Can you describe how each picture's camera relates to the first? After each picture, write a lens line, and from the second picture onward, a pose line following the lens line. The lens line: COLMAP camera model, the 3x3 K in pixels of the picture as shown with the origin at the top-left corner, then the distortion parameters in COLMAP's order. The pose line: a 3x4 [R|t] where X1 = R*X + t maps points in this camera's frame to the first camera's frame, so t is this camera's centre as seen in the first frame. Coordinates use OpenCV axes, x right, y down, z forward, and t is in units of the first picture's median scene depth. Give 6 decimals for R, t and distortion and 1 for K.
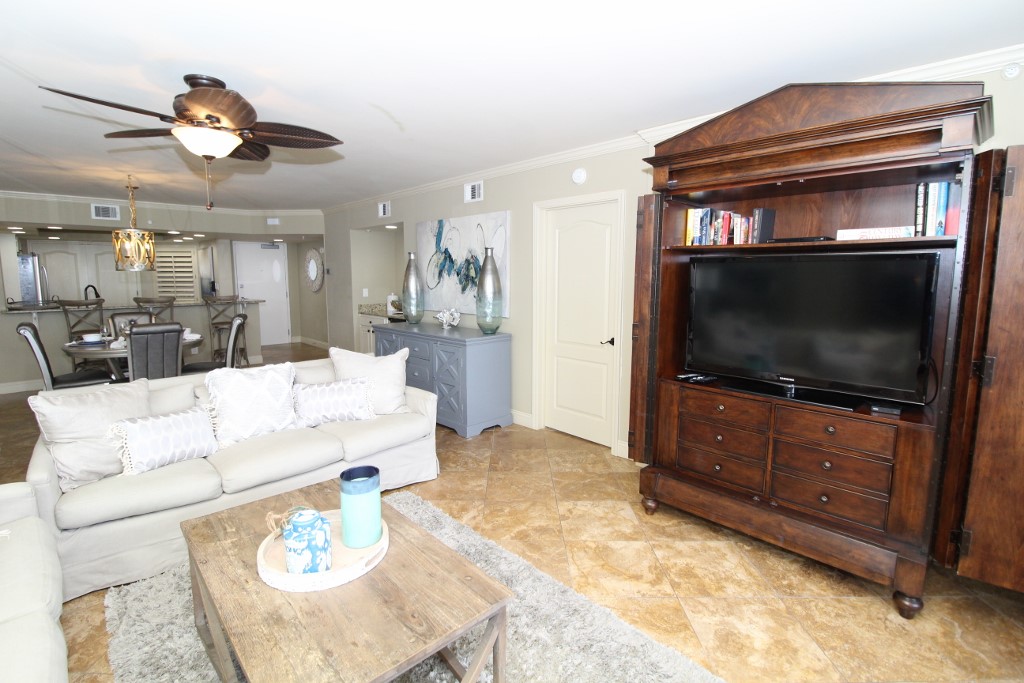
lens RADIAL K [[468.5, 0, 512.4], [0, 468.5, 327.0], [0, 0, 1]] dist [-0.017323, -0.001645]
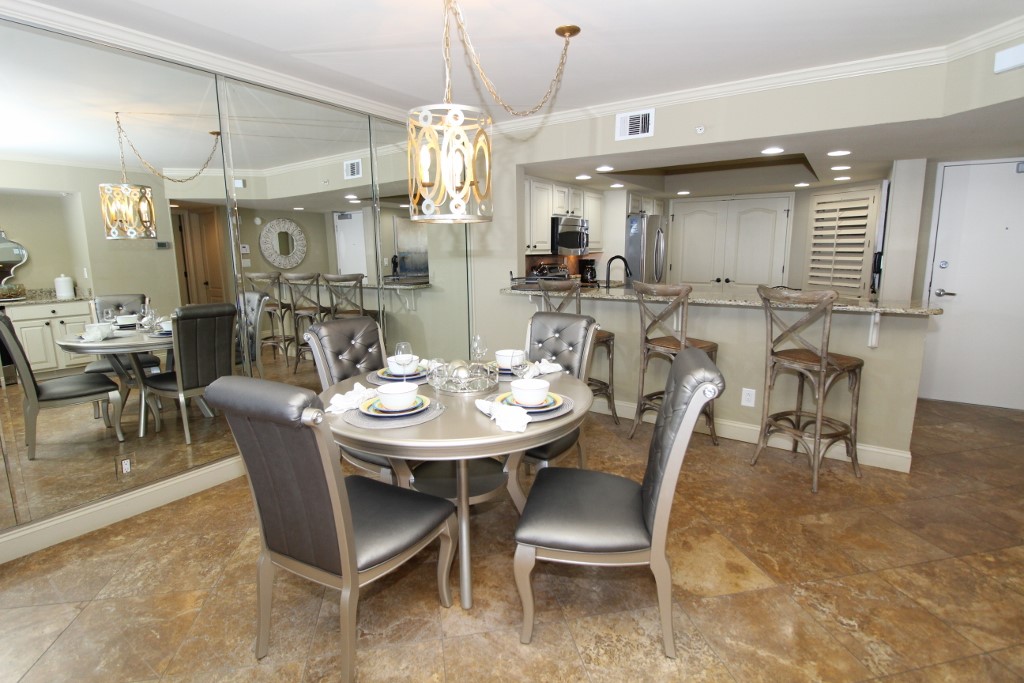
lens RADIAL K [[486.1, 0, 510.2], [0, 486.1, 329.2], [0, 0, 1]] dist [0.003222, -0.020408]
pose [[0.203372, 0.160990, -0.965776, -0.670772], [-0.102391, 0.984478, 0.142546, -0.157261], [0.973733, 0.069897, 0.216699, 1.586426]]
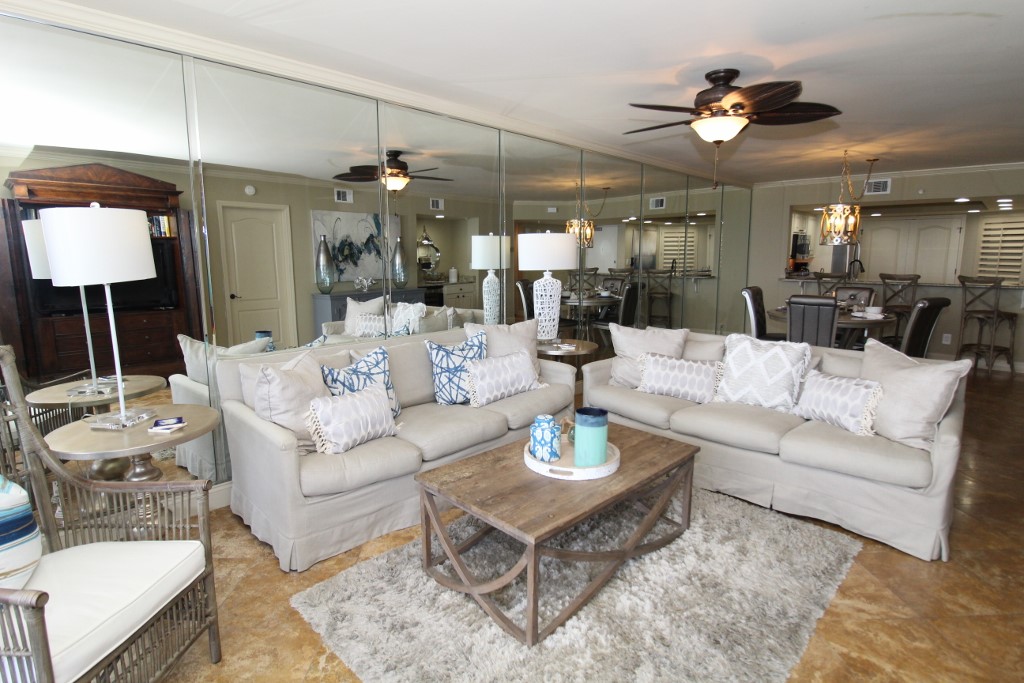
lens RADIAL K [[513.0, 0, 508.8], [0, 513.0, 327.3], [0, 0, 1]] dist [0.019084, -0.026821]
pose [[0.034246, 0.141910, -0.989287, 0.499978], [-0.109039, 0.984489, 0.137447, -0.030107], [0.993447, 0.103164, 0.049189, 0.376293]]
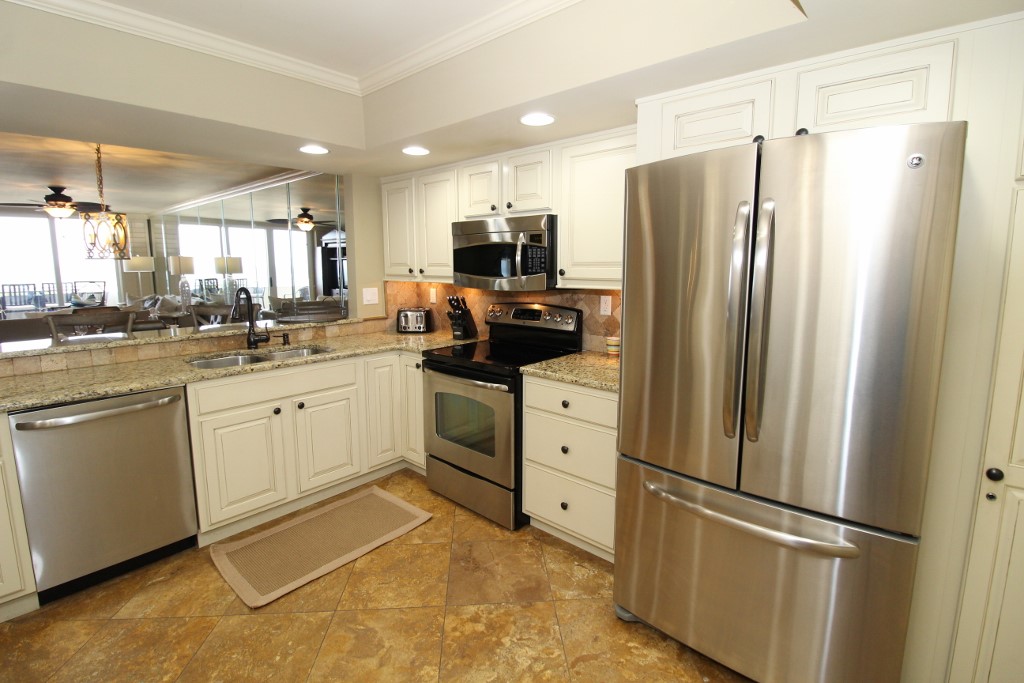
lens RADIAL K [[468.5, 0, 512.4], [0, 468.5, 327.0], [0, 0, 1]] dist [-0.017323, -0.001645]
pose [[-0.996876, 0.013560, -0.077811, -2.568195], [-0.005859, 0.969743, 0.244058, -0.365283], [0.078766, 0.243751, -0.966634, 3.249301]]
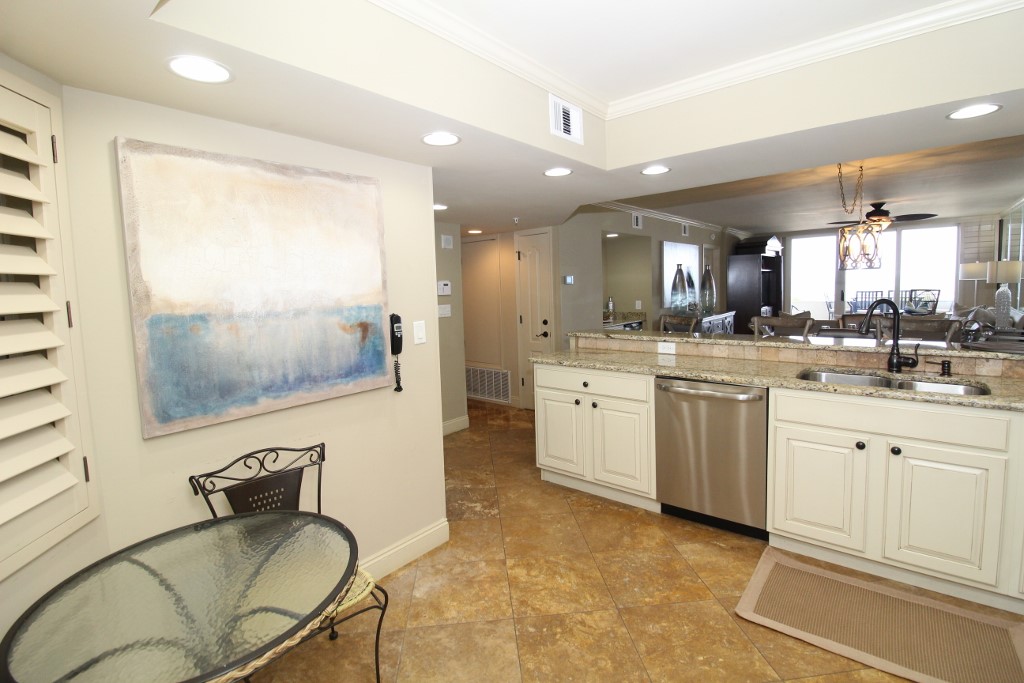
lens RADIAL K [[468.5, 0, 512.4], [0, 468.5, 327.0], [0, 0, 1]] dist [-0.017323, -0.001645]
pose [[-0.114431, -0.079890, 0.990214, -2.851944], [0.143959, 0.984907, 0.096098, -0.332762], [-0.982945, 0.153546, -0.101203, 2.994728]]
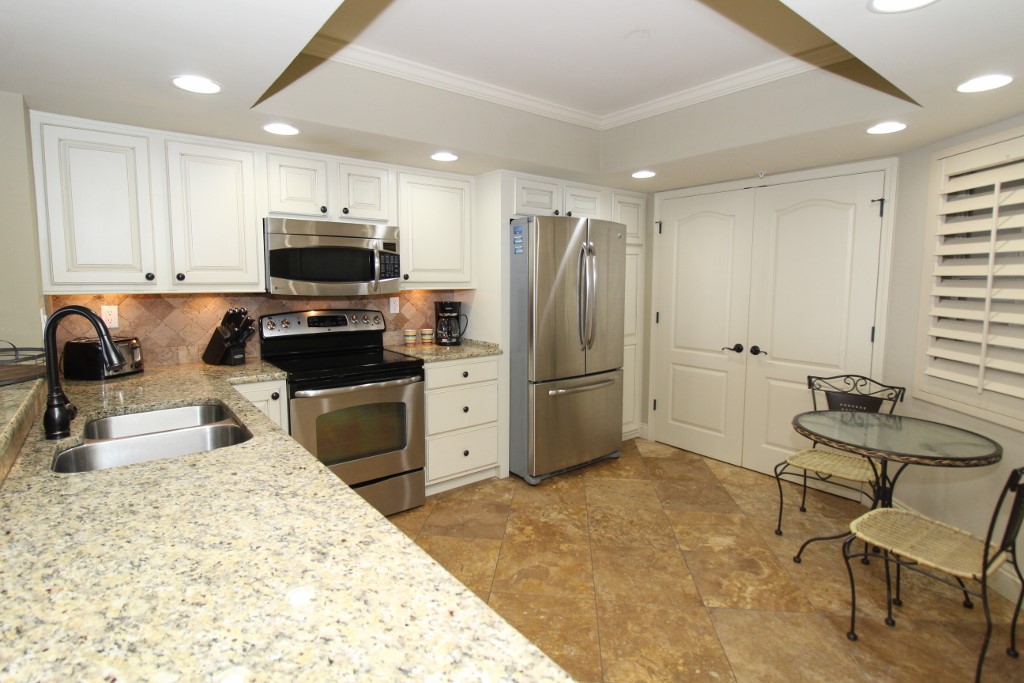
lens RADIAL K [[513.0, 0, 508.8], [0, 513.0, 327.3], [0, 0, 1]] dist [0.019084, -0.026821]
pose [[-0.095711, 0.096749, -0.990696, -1.580956], [-0.114749, 0.987558, 0.107528, -0.287155], [0.988773, 0.123973, -0.083418, 2.701066]]
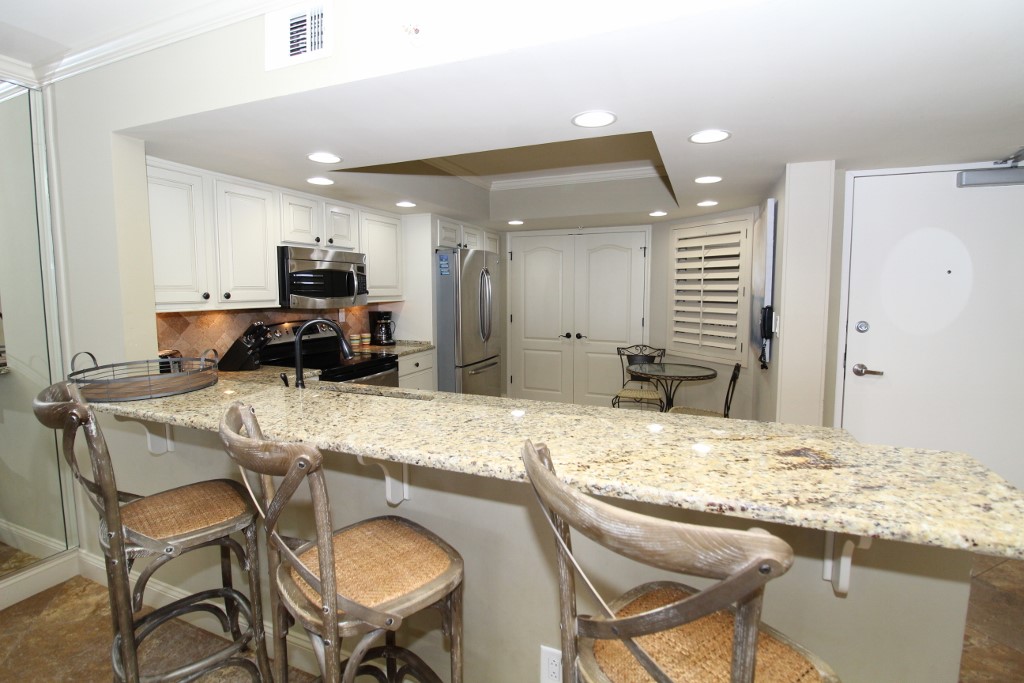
lens RADIAL K [[468.5, 0, 512.4], [0, 468.5, 327.0], [0, 0, 1]] dist [-0.017323, -0.001645]
pose [[0.408829, 0.077083, -0.909350, -1.310761], [-0.101588, 0.994078, 0.038593, -0.243614], [0.906939, 0.076601, 0.414239, 2.183200]]
